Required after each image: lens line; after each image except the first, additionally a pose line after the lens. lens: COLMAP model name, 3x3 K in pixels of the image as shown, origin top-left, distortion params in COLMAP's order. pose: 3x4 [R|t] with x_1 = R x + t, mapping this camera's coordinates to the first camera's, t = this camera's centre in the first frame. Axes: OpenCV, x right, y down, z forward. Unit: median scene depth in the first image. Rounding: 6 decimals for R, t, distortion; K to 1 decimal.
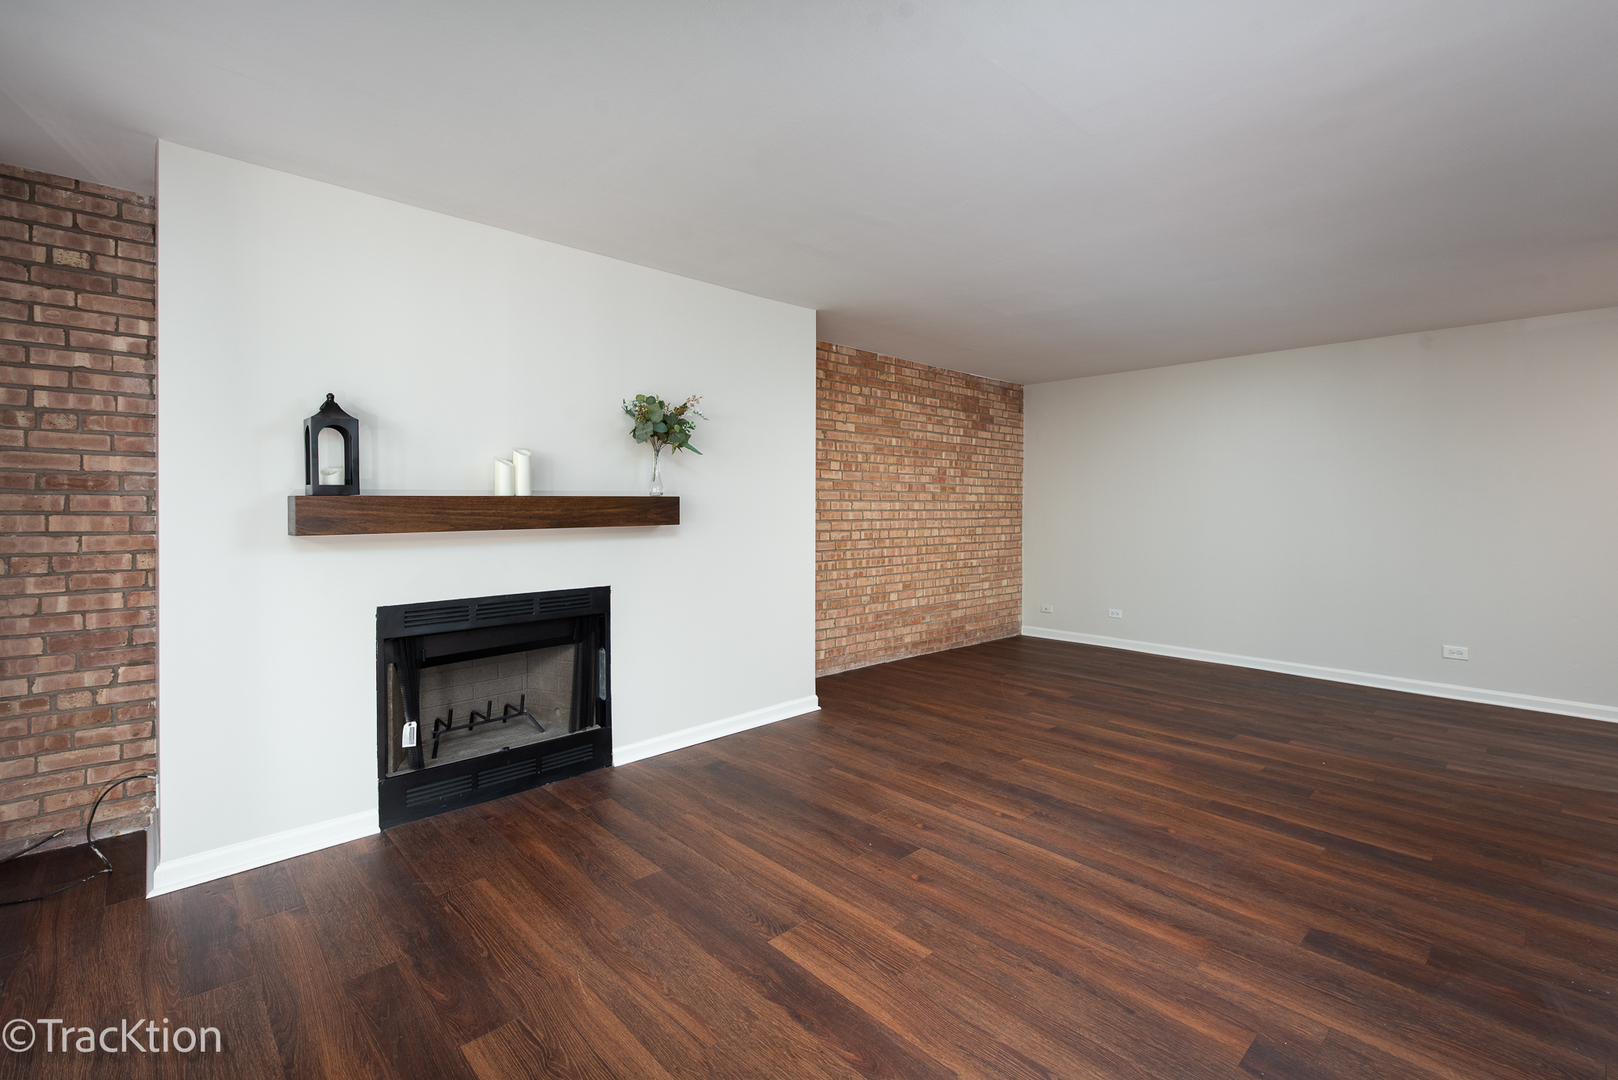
lens RADIAL K [[737.8, 0, 813.7], [0, 737.8, 536.3], [0, 0, 1]] dist [0.001278, -0.000248]
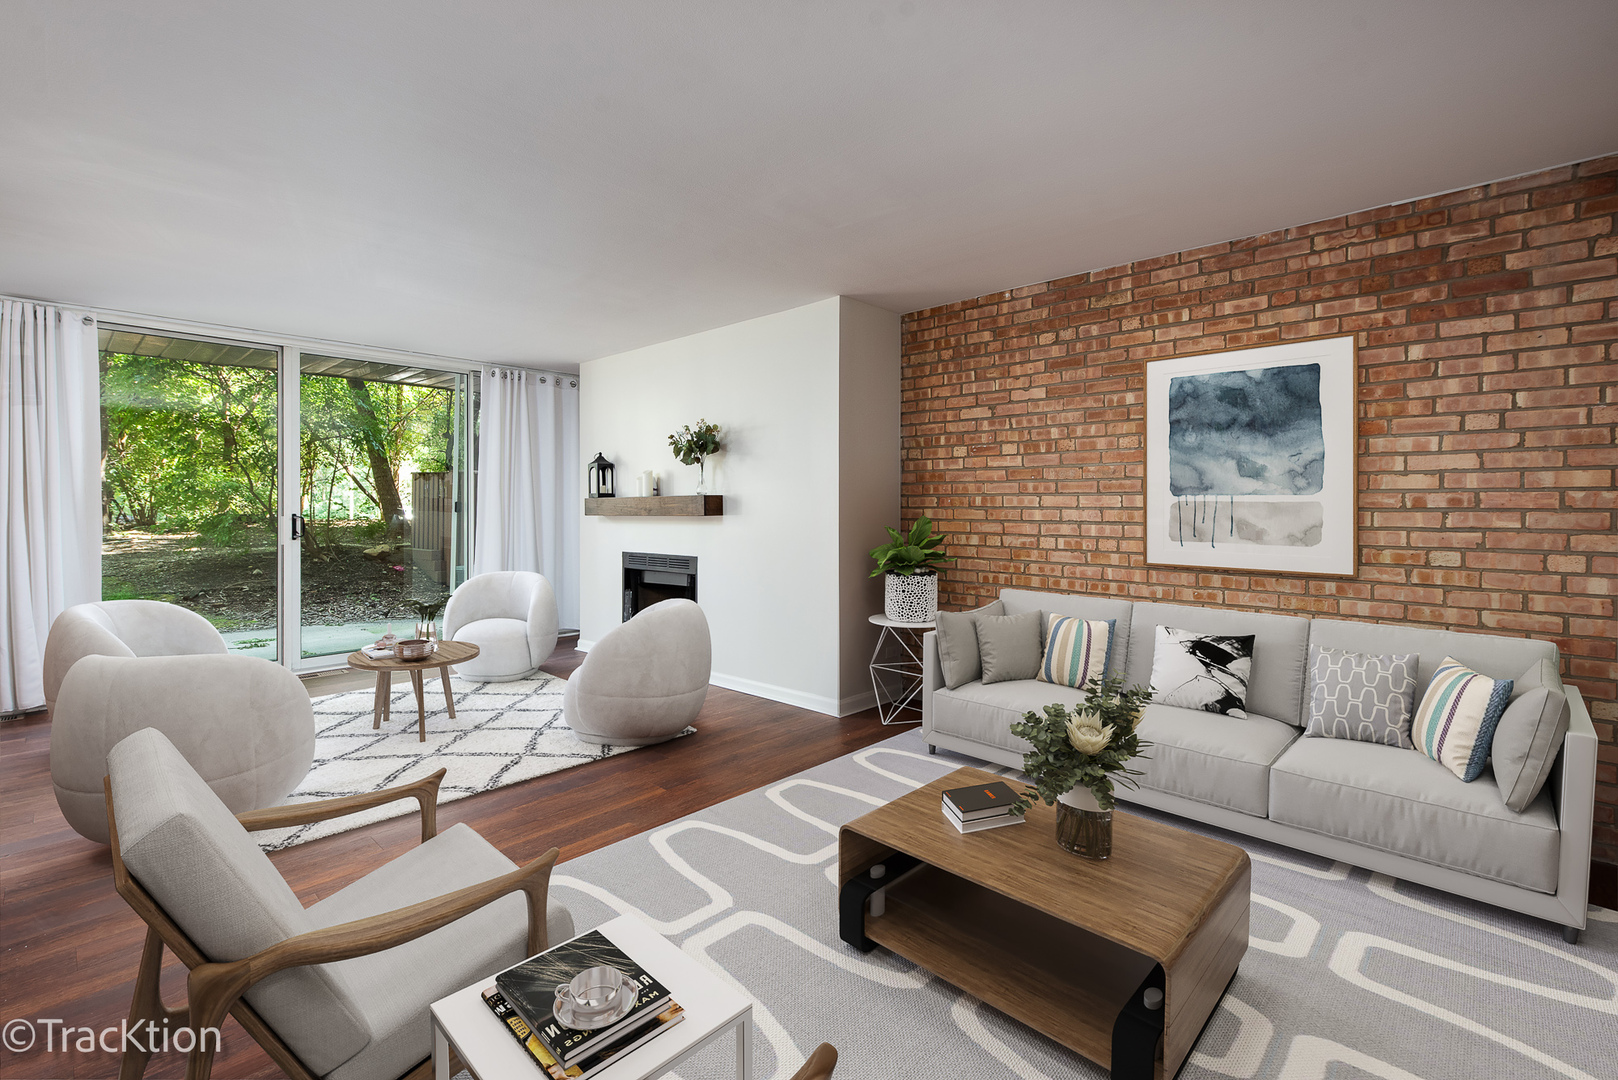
lens RADIAL K [[737.8, 0, 813.6], [0, 737.8, 532.6], [0, 0, 1]] dist [0.001278, -0.000248]
pose [[0.031787, 0.034622, -0.998895, 0.738805], [-0.043499, 0.998501, 0.033224, -0.024346], [0.998548, 0.042394, 0.033245, 0.728542]]
